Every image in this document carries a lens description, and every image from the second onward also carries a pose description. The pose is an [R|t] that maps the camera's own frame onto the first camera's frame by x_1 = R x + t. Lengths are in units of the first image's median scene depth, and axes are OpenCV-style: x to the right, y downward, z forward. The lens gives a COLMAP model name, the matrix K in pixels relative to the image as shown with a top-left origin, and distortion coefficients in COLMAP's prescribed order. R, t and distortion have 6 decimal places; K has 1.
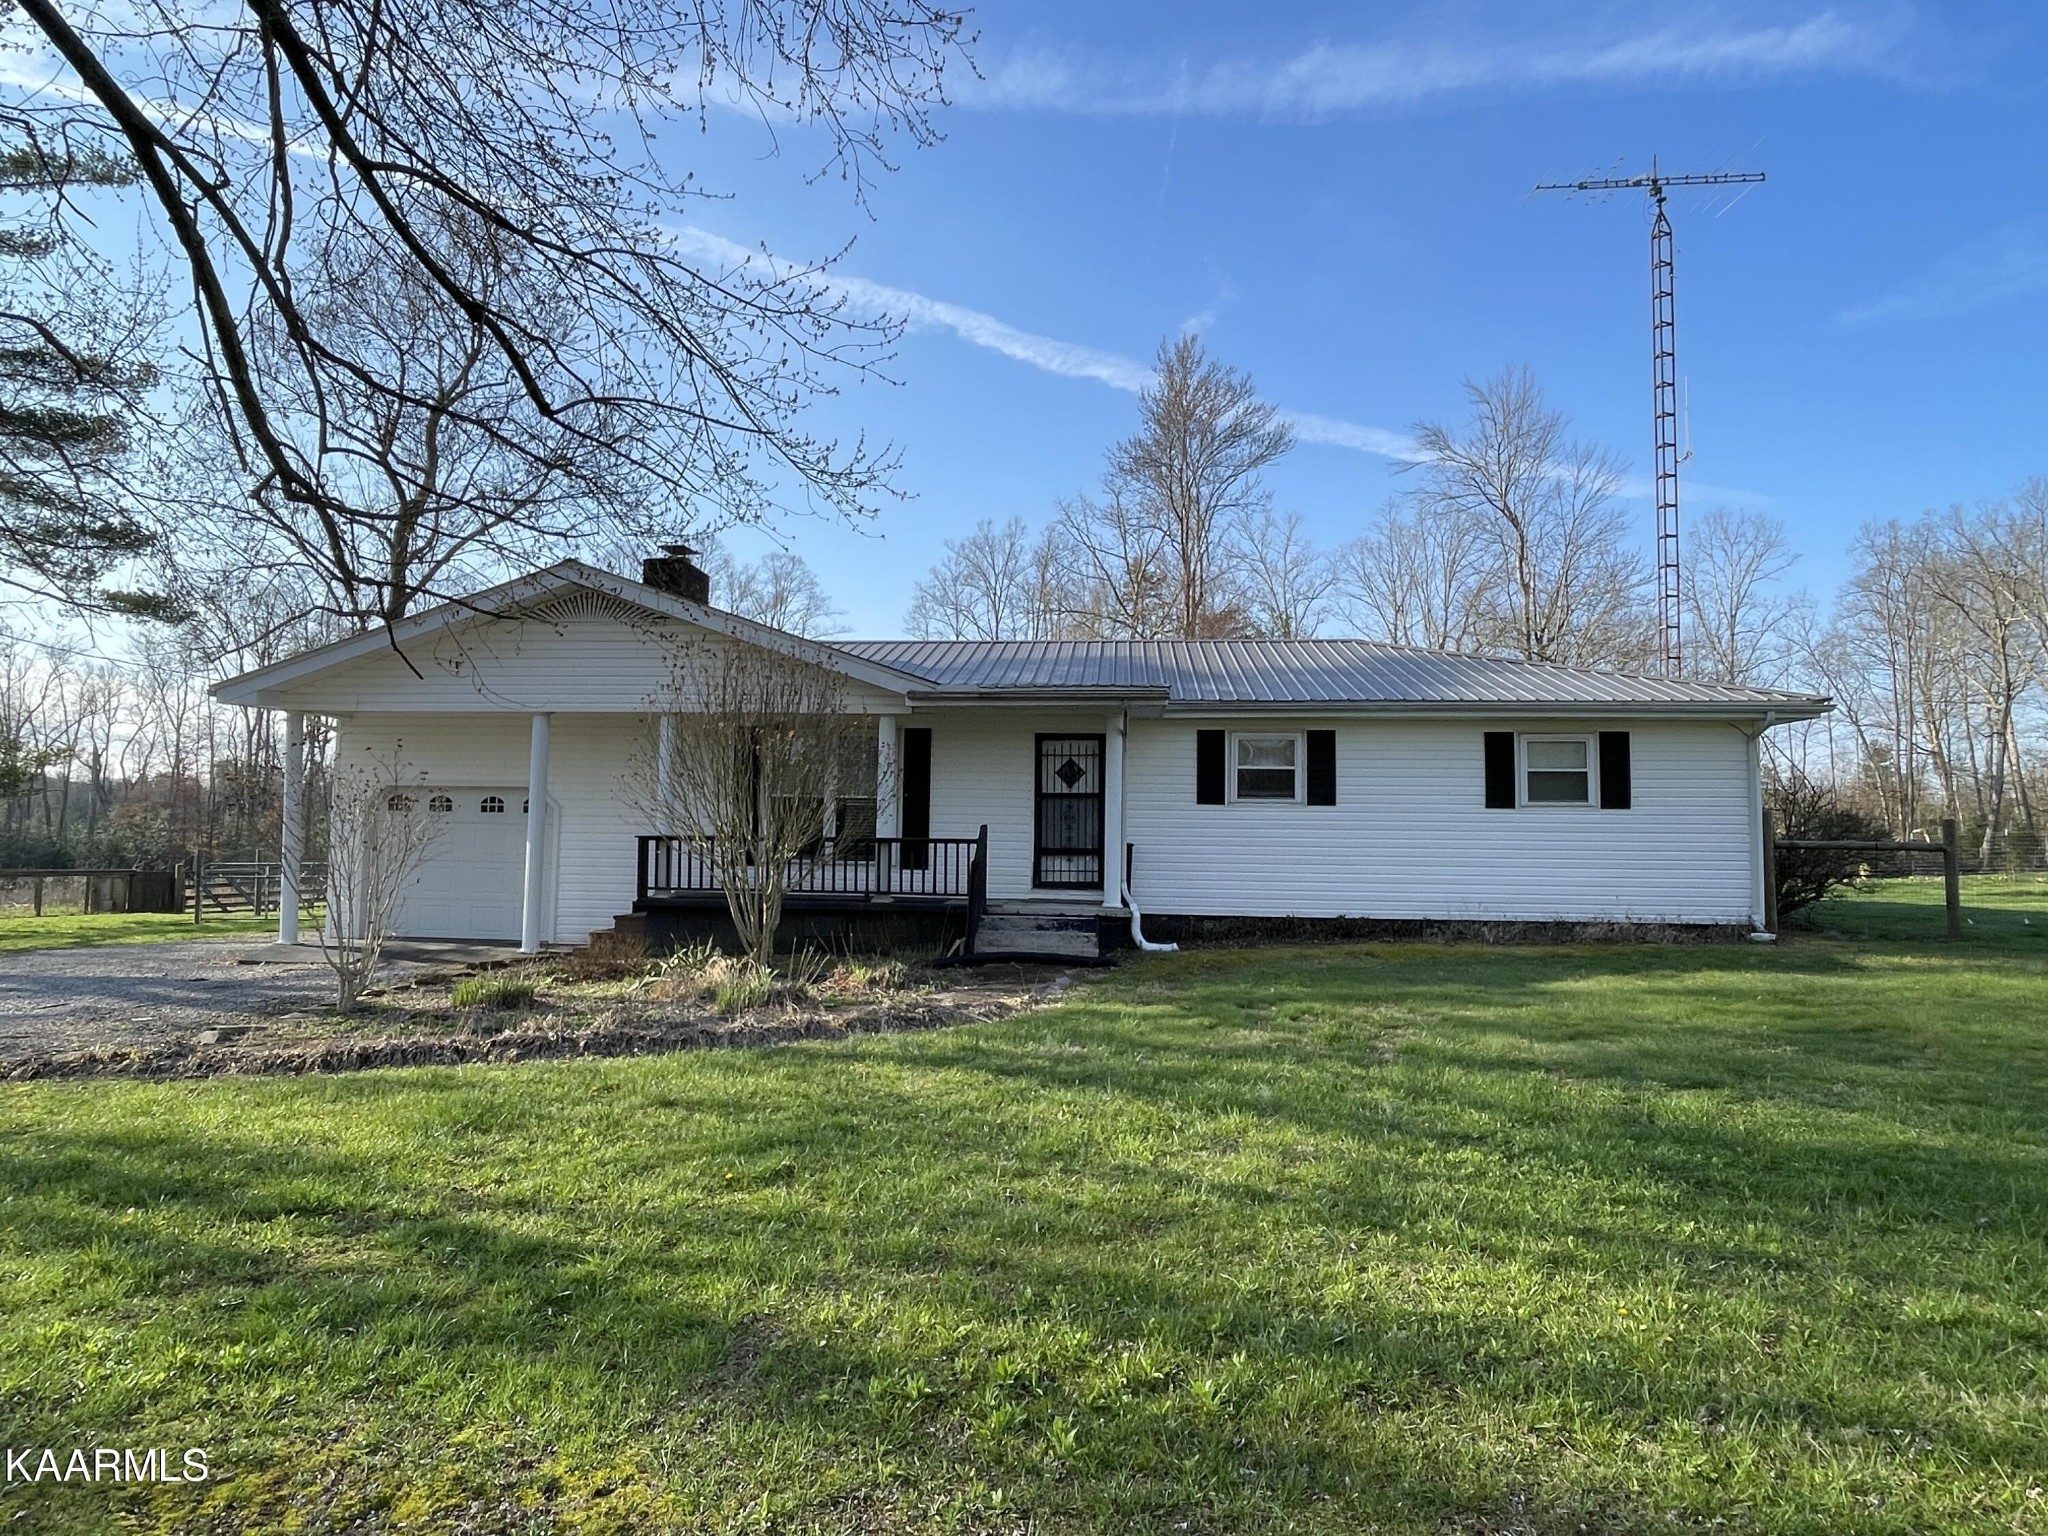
lens RADIAL K [[1256.4, 0, 1004.8], [0, 1256.4, 766.5], [0, 0, 1]] dist [-0.028435, 0.010642]
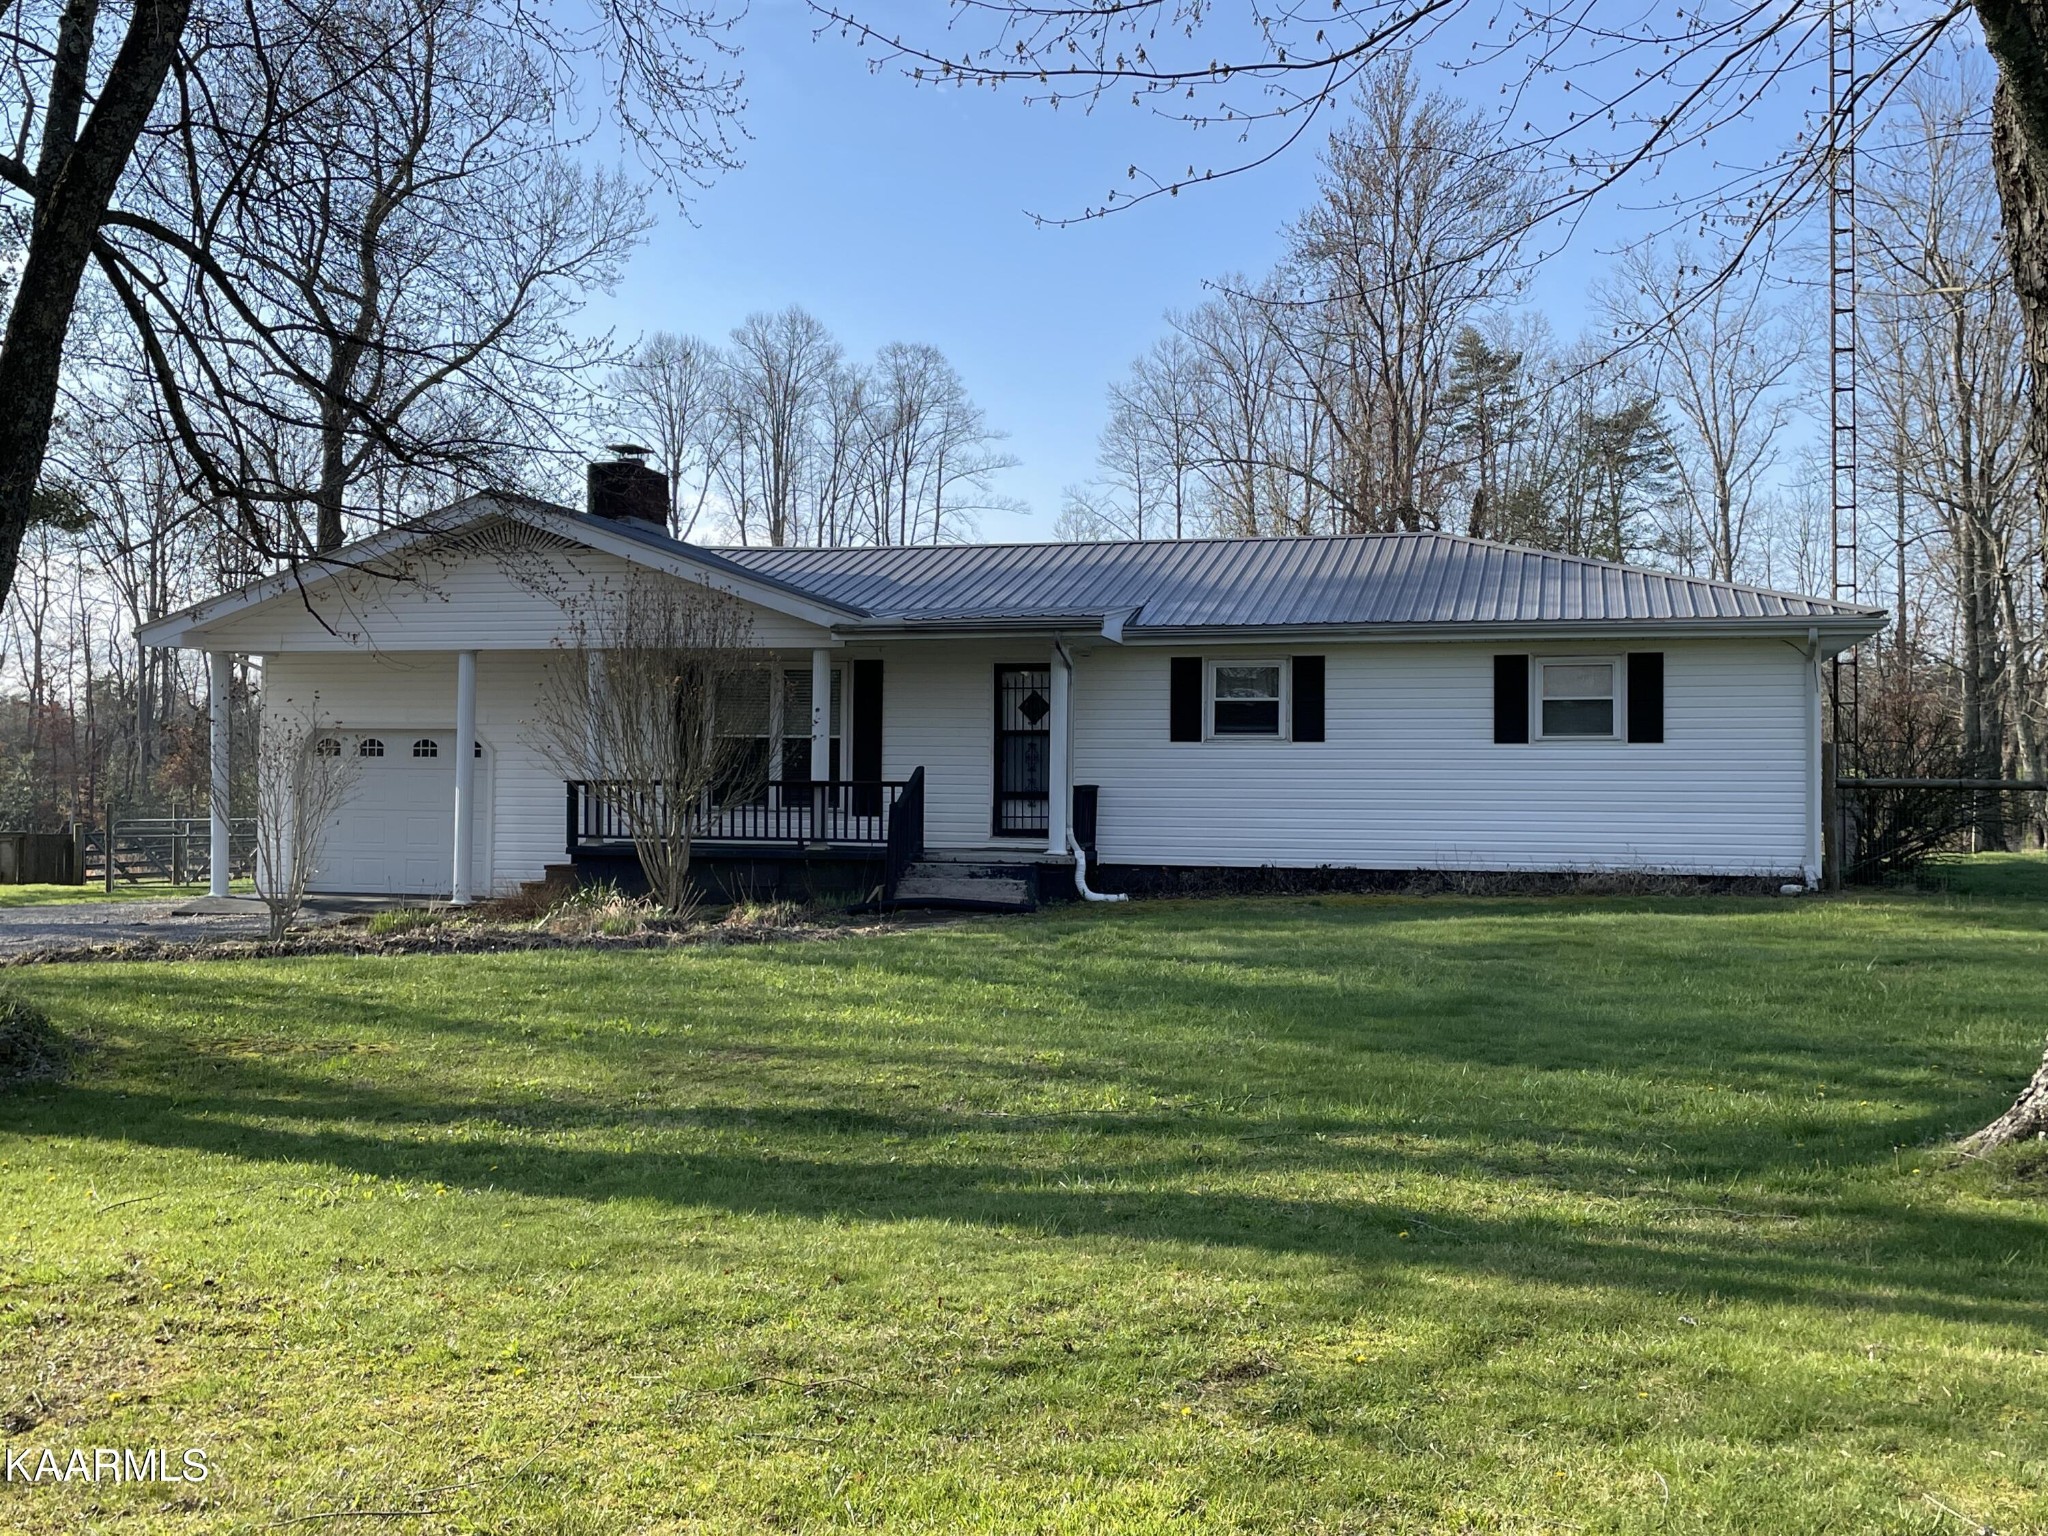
lens RADIAL K [[2229.1, 0, 1013.7], [0, 2229.1, 751.5], [0, 0, 1]] dist [0.053781, 0.000000]
pose [[0.985588, -0.008767, -0.168937, 0.332046], [0.015527, 0.999129, 0.038737, -0.027417], [0.168451, -0.040802, 0.984865, -0.615806]]
